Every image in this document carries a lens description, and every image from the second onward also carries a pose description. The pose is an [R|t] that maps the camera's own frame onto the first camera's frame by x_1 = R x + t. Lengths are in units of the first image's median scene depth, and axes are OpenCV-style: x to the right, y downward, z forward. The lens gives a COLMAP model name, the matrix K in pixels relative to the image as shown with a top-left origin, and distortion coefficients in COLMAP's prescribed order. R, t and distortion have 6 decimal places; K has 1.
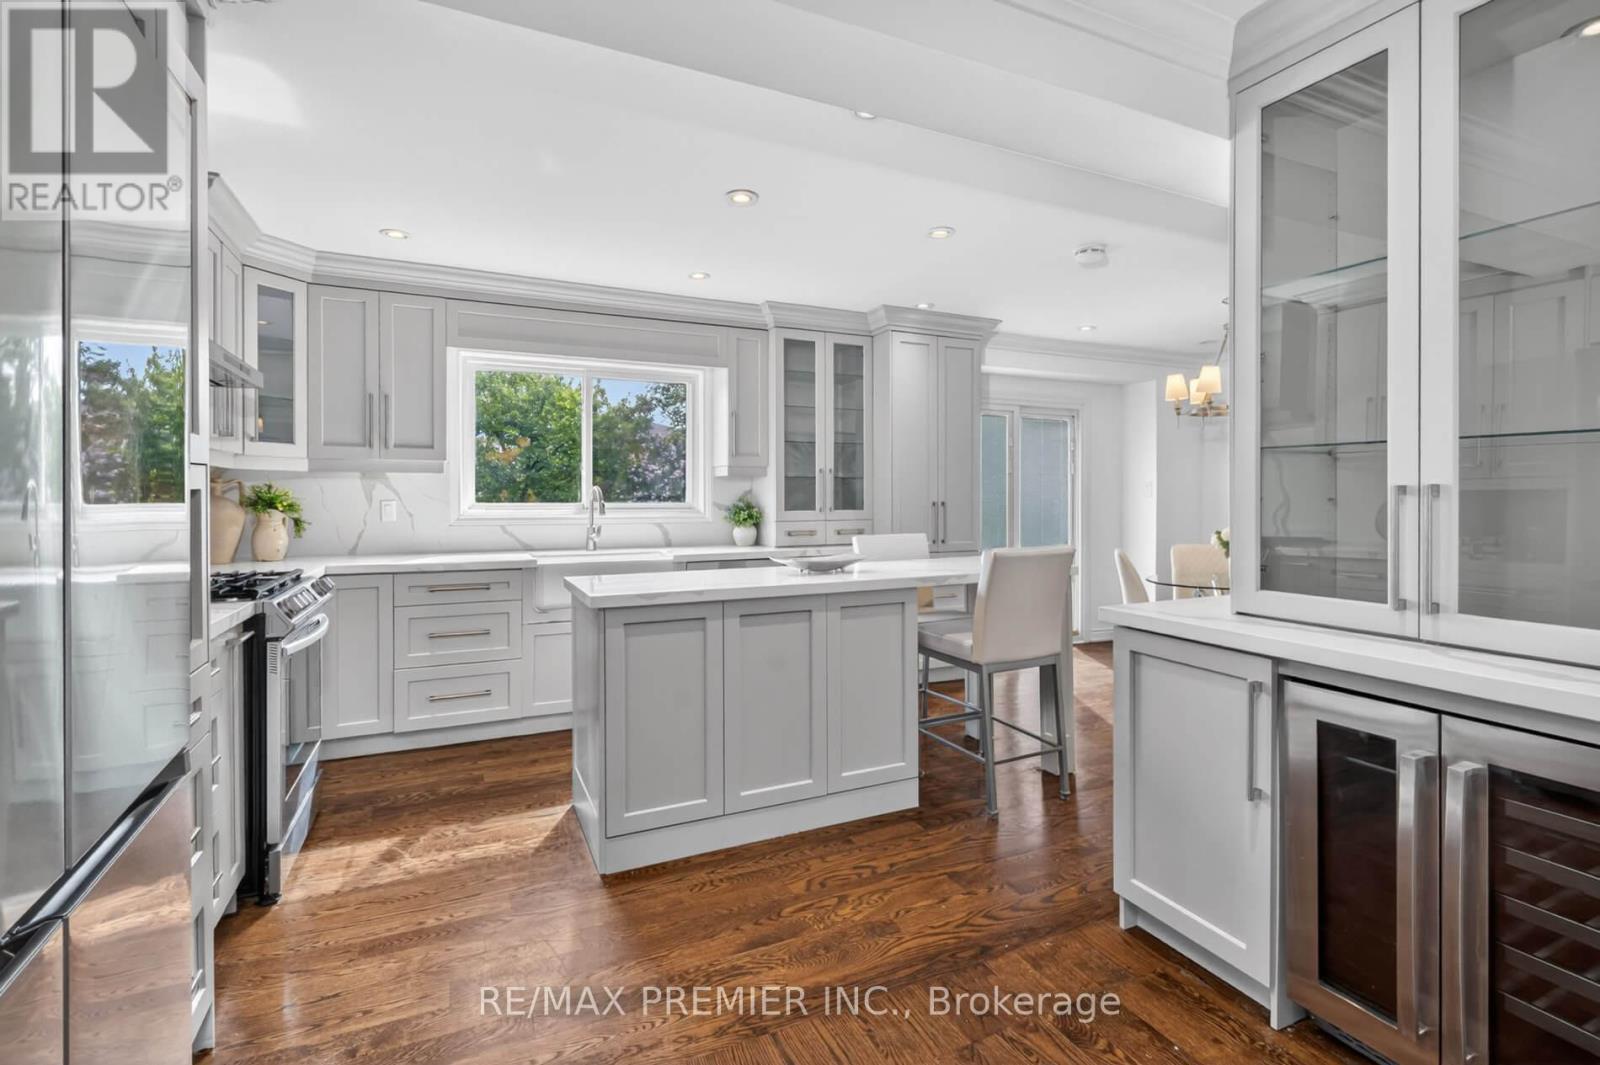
lens RADIAL K [[758.3, 0, 820.7], [0, 758.3, 495.3], [0, 0, 1]] dist [0.002405, -0.001493]
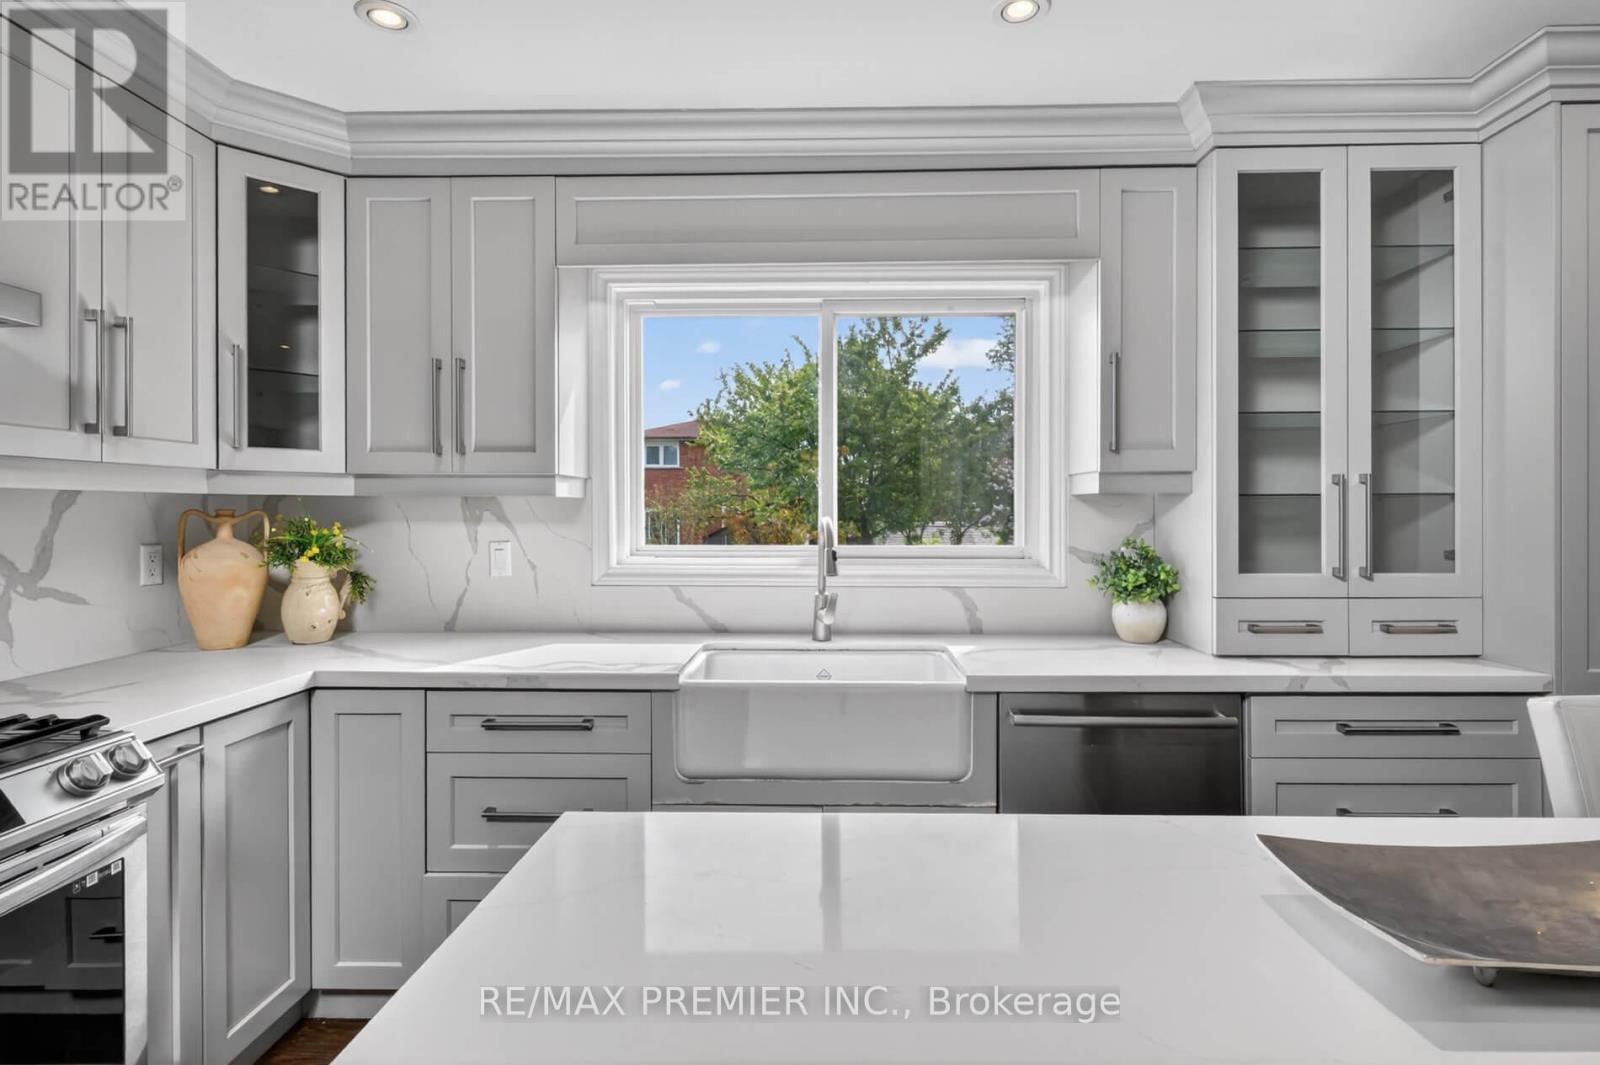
lens RADIAL K [[758.3, 0, 803.9], [0, 758.3, 510.6], [0, 0, 1]] dist [0.002405, -0.001493]
pose [[0.888405, 0.000948, -0.459060, -0.084324], [0.002002, 0.999980, 0.005938, -0.021950], [0.459056, -0.006194, 0.888386, 0.601031]]
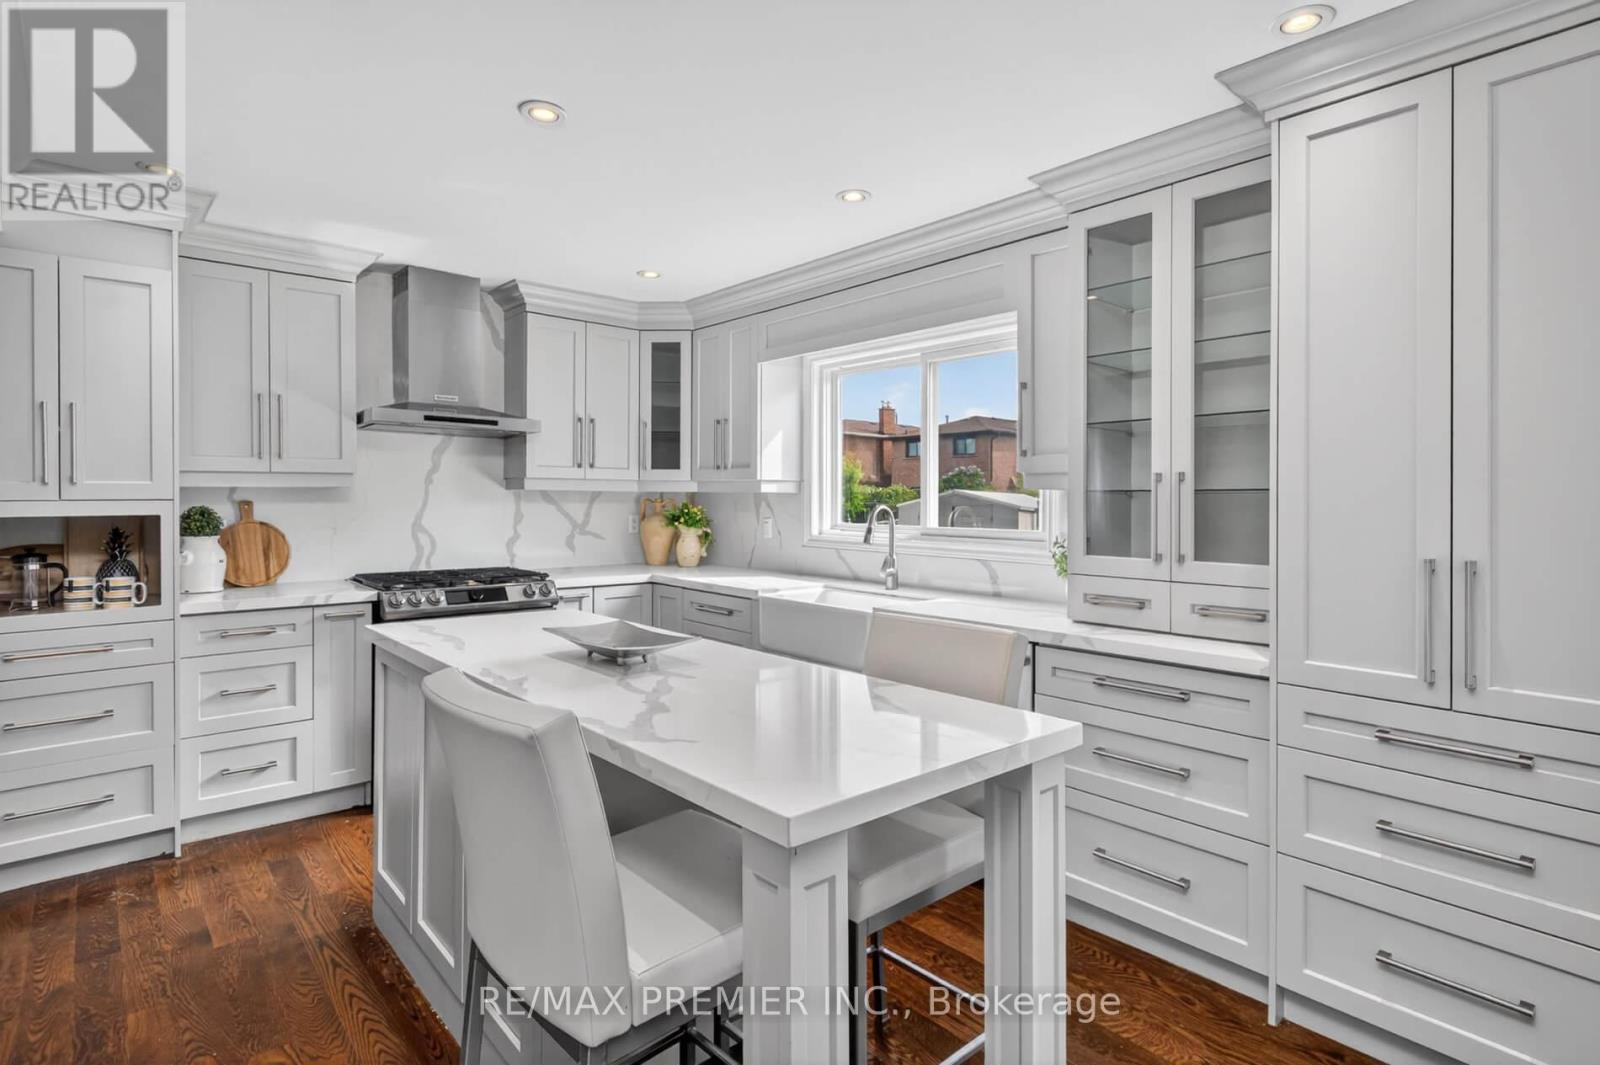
lens RADIAL K [[807.4, 0, 809.6], [0, 807.4, 500.5], [0, 0, 1]] dist [0.002299, -0.001670]
pose [[0.264767, 0.003624, -0.964306, 0.532028], [-0.005095, 0.999984, 0.002359, -0.021447], [0.964299, 0.004289, 0.264781, 0.794731]]
